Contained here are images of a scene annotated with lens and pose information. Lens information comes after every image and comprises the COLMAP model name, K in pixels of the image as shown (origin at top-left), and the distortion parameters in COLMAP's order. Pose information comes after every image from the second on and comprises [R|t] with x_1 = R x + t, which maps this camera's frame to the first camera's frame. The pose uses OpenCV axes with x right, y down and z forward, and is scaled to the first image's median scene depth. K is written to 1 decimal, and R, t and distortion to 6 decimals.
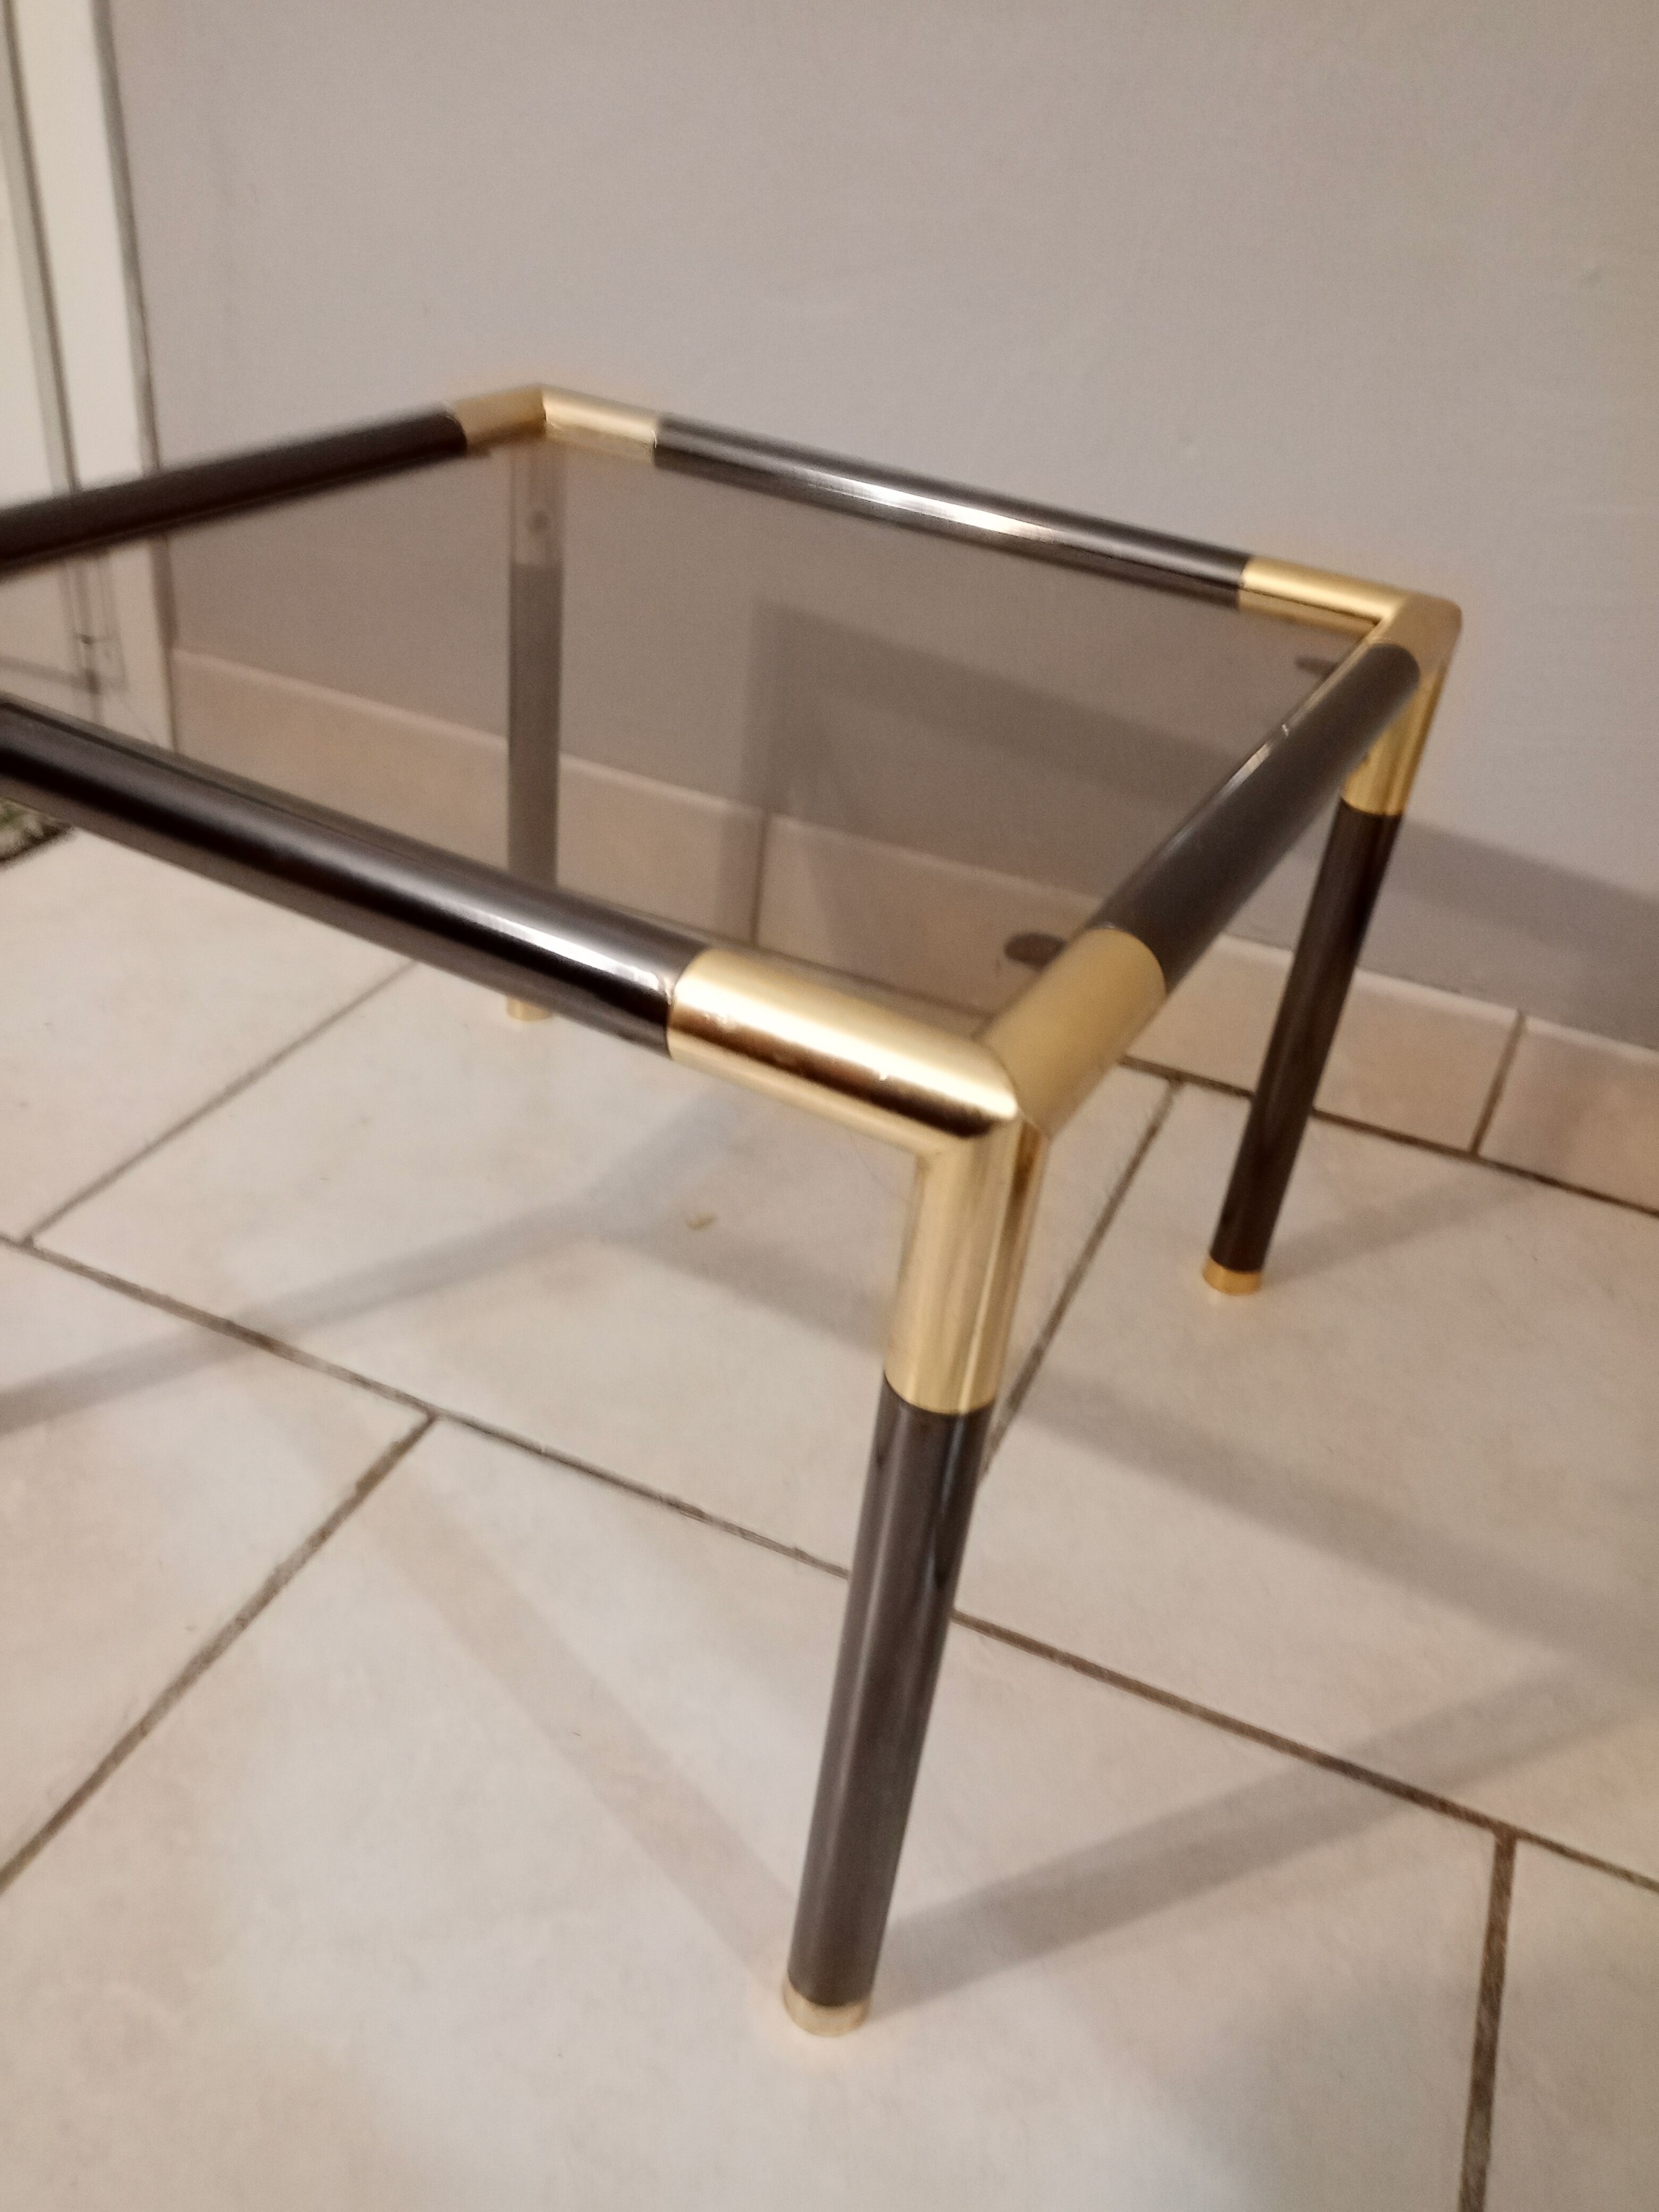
lens RADIAL K [[1753.1, 0, 840.6], [0, 1753.1, 1118.8], [0, 0, 1]] dist [-0.000275, -0.009417]
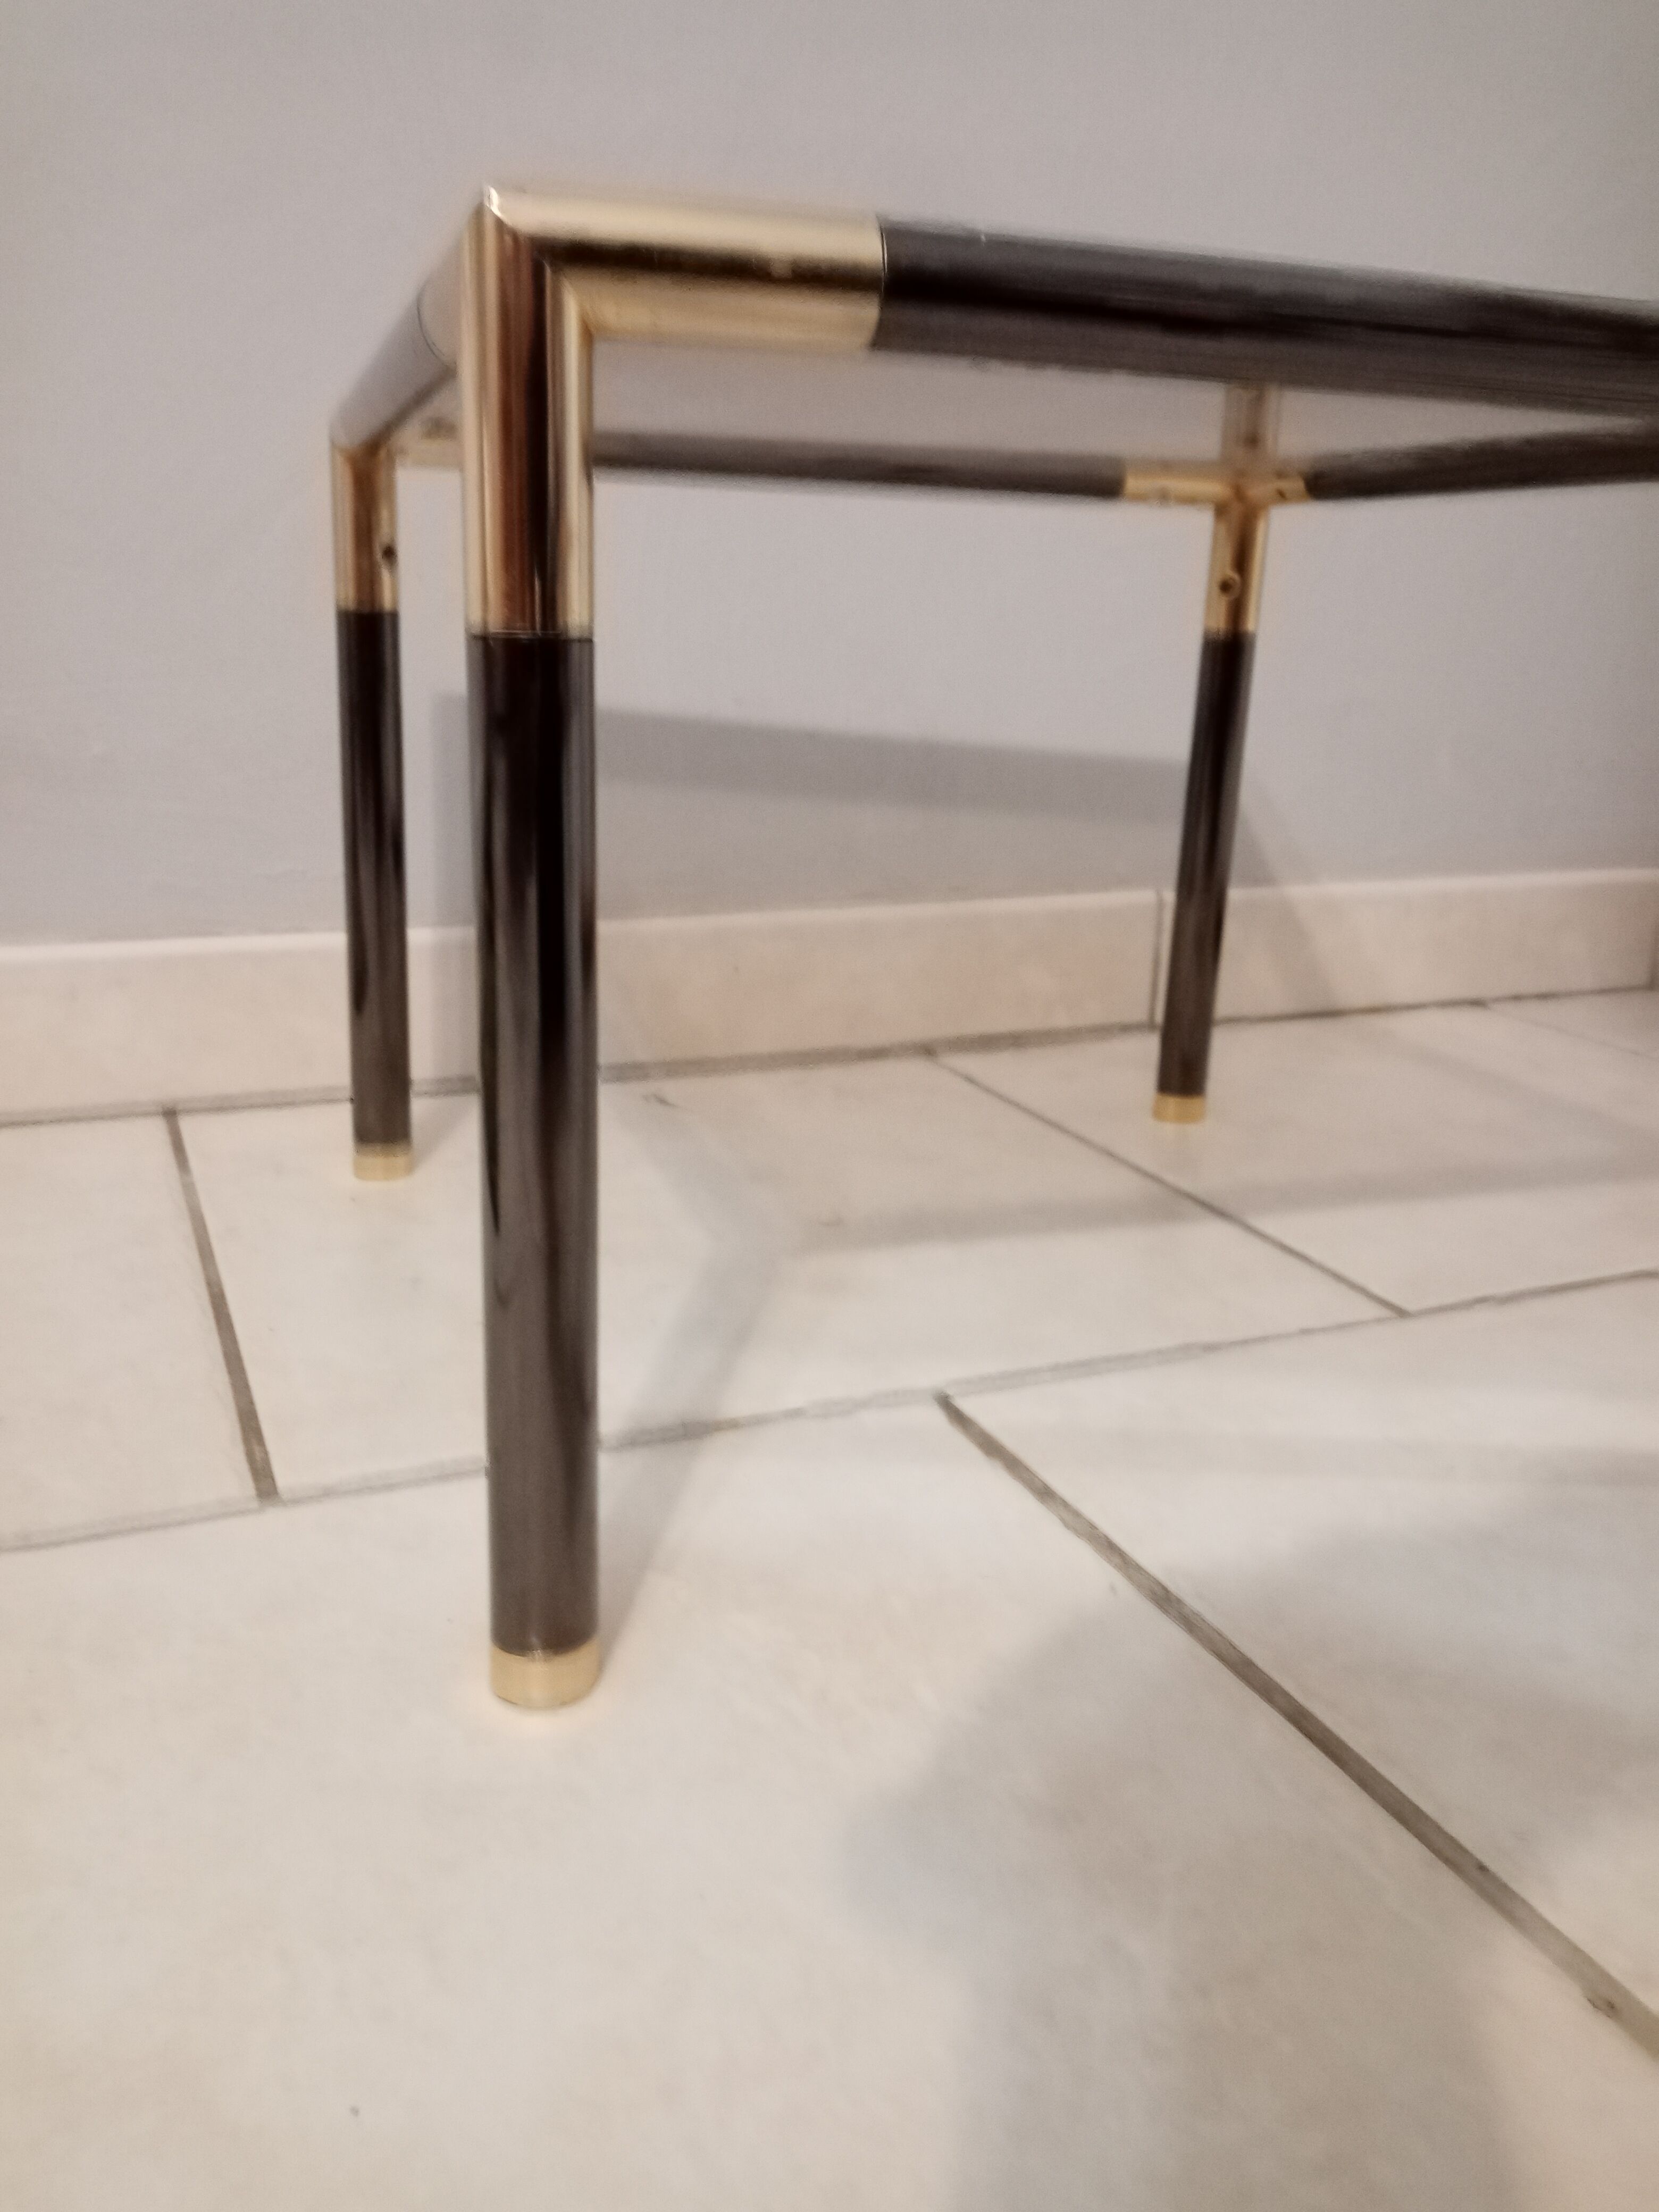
lens RADIAL K [[1753.1, 0, 840.6], [0, 1753.1, 1118.8], [0, 0, 1]] dist [-0.000275, -0.009417]
pose [[0.683679, -0.284508, 0.672041, -0.855295], [0.440237, 0.895237, -0.068863, 0.095761], [-0.582043, 0.342938, 0.737305, 0.393783]]
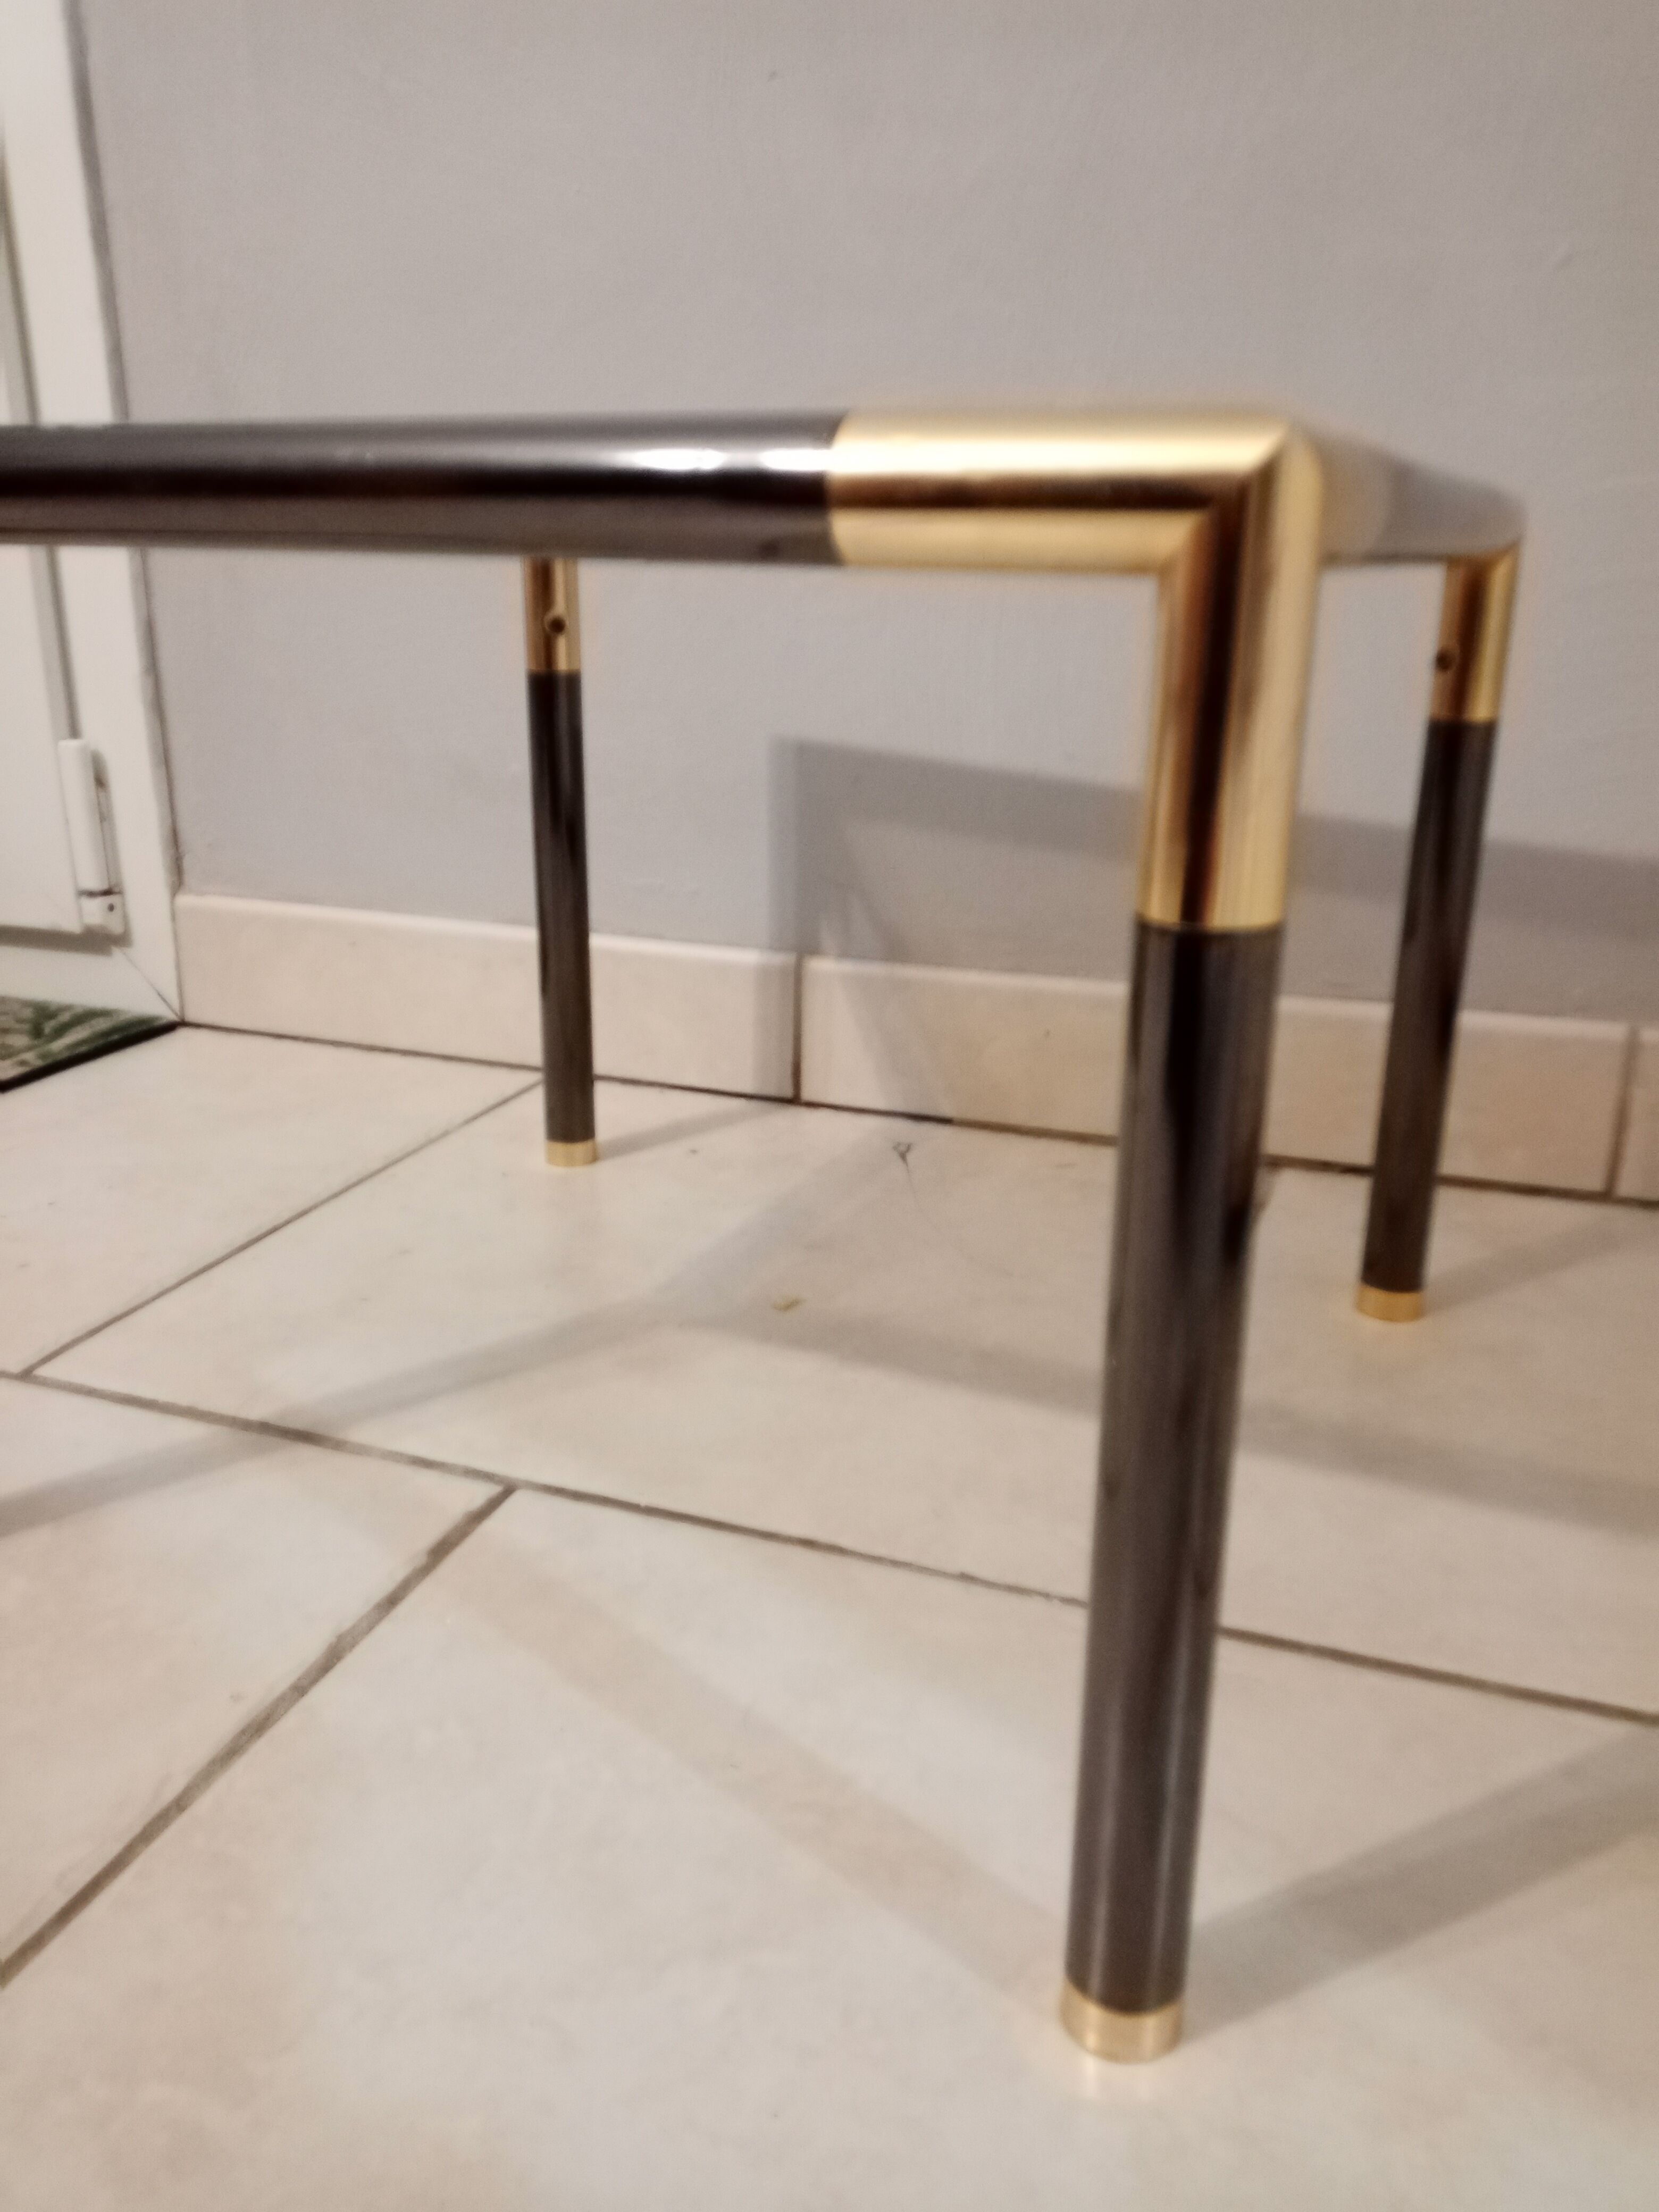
lens RADIAL K [[1732.3, 0, 831.3], [0, 1732.3, 1130.2], [0, 0, 1]] dist [0.010428, -0.005138]
pose [[0.994118, -0.106562, 0.019328, -0.082993], [0.107974, 0.961350, -0.253273, 0.252311], [0.008408, 0.253870, 0.967202, 0.160314]]
